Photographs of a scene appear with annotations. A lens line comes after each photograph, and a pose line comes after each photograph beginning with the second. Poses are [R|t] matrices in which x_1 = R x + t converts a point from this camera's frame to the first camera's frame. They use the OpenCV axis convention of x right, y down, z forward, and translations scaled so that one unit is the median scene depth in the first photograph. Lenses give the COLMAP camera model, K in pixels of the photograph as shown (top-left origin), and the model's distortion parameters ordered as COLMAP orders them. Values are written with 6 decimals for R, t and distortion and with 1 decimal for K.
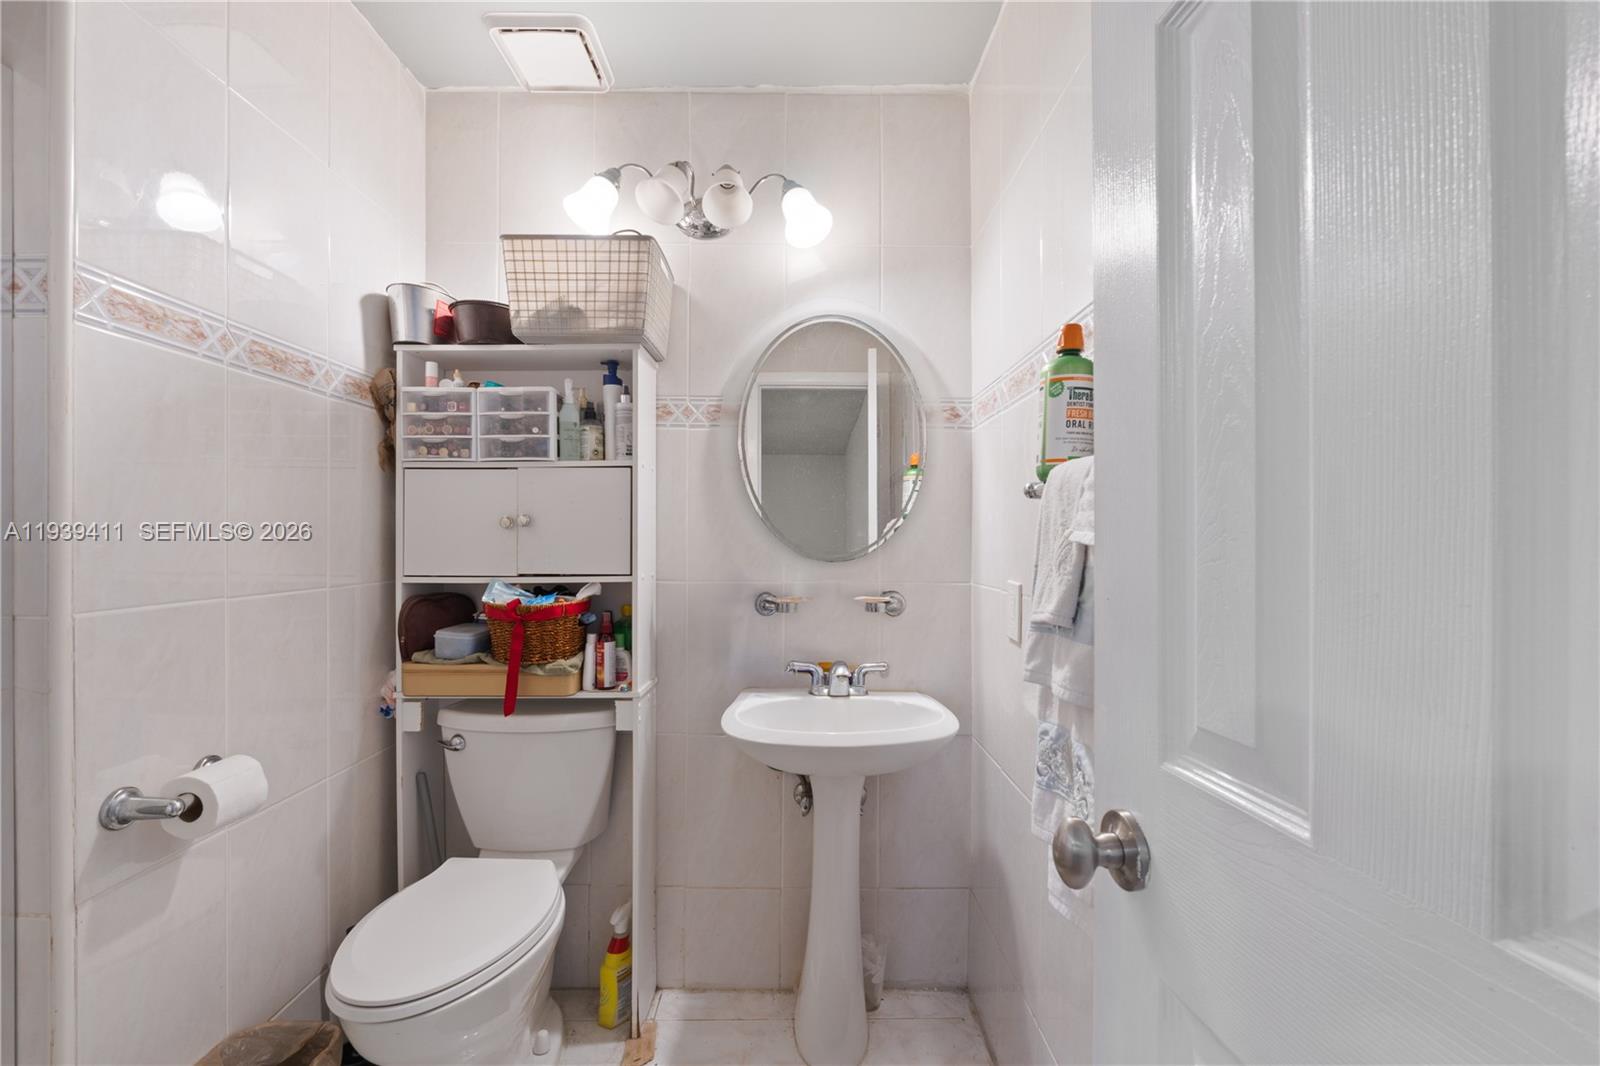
lens RADIAL K [[669.0, 0, 804.5], [0, 669.0, 540.1], [0, 0, 1]] dist [-0.009479, -0.000032]
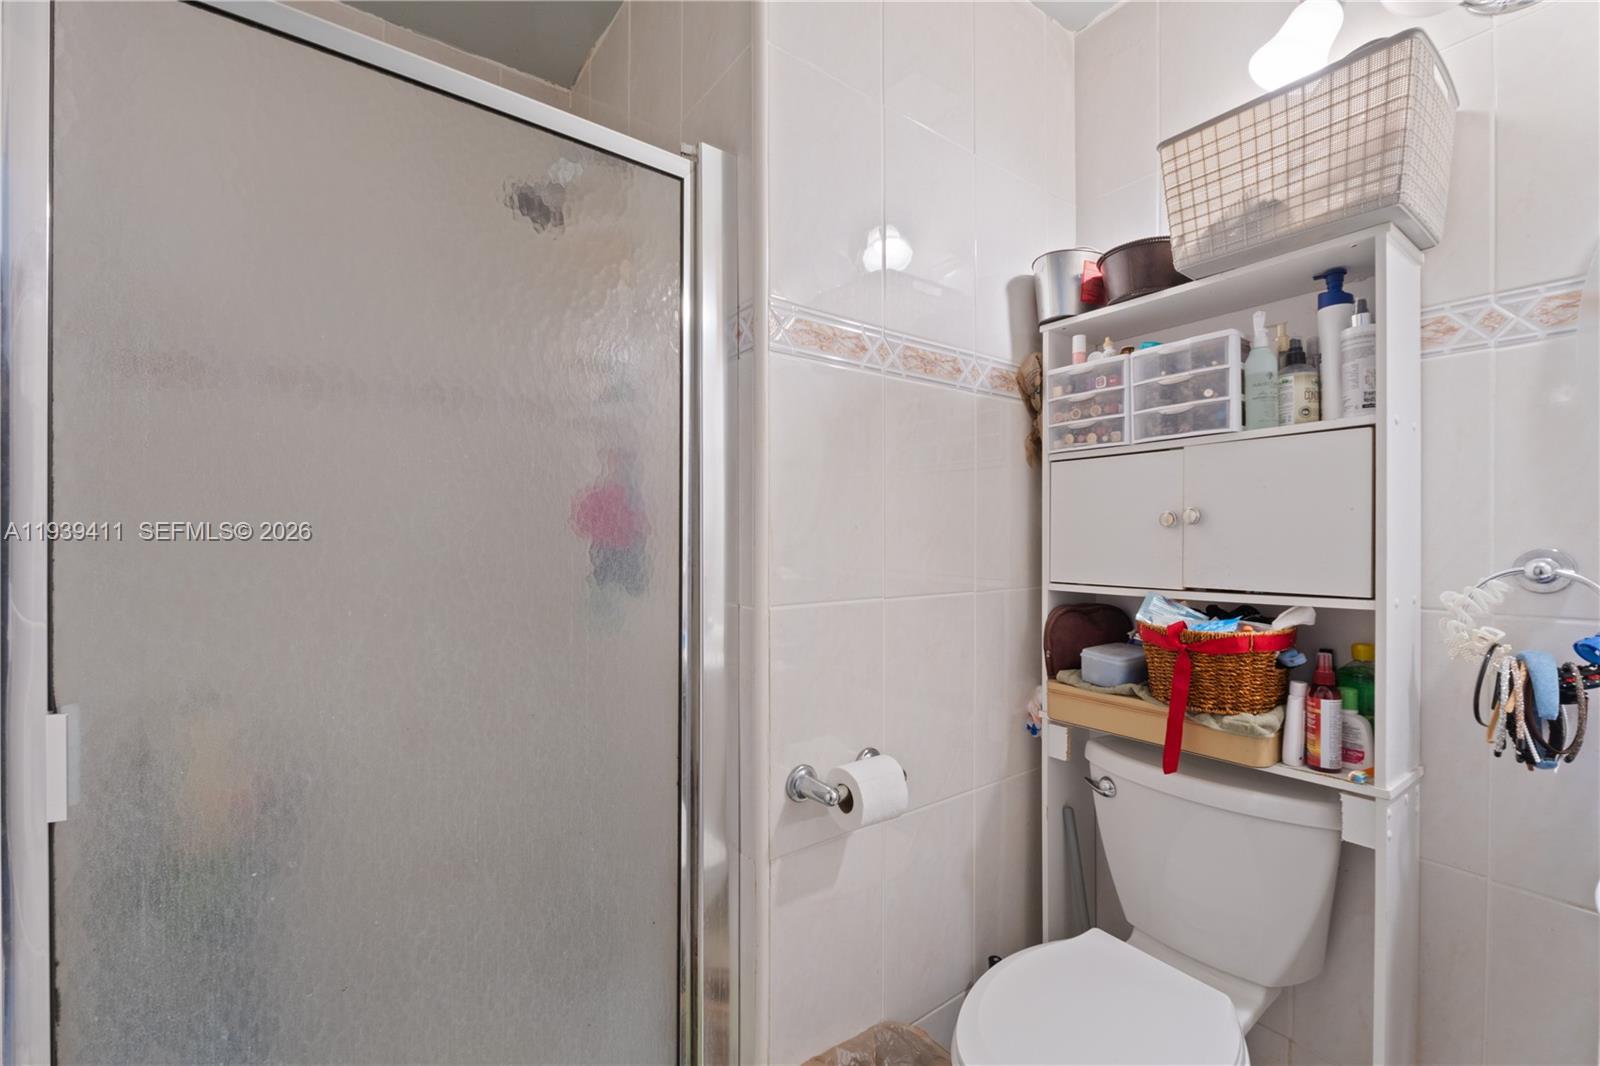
lens RADIAL K [[669.0, 0, 808.5], [0, 669.0, 541.7], [0, 0, 1]] dist [-0.009479, -0.000032]
pose [[0.594098, 0.001180, -0.804392, -0.074833], [-0.000220, 0.999999, 0.001305, -0.001711], [0.804393, -0.000598, 0.594097, 0.211215]]
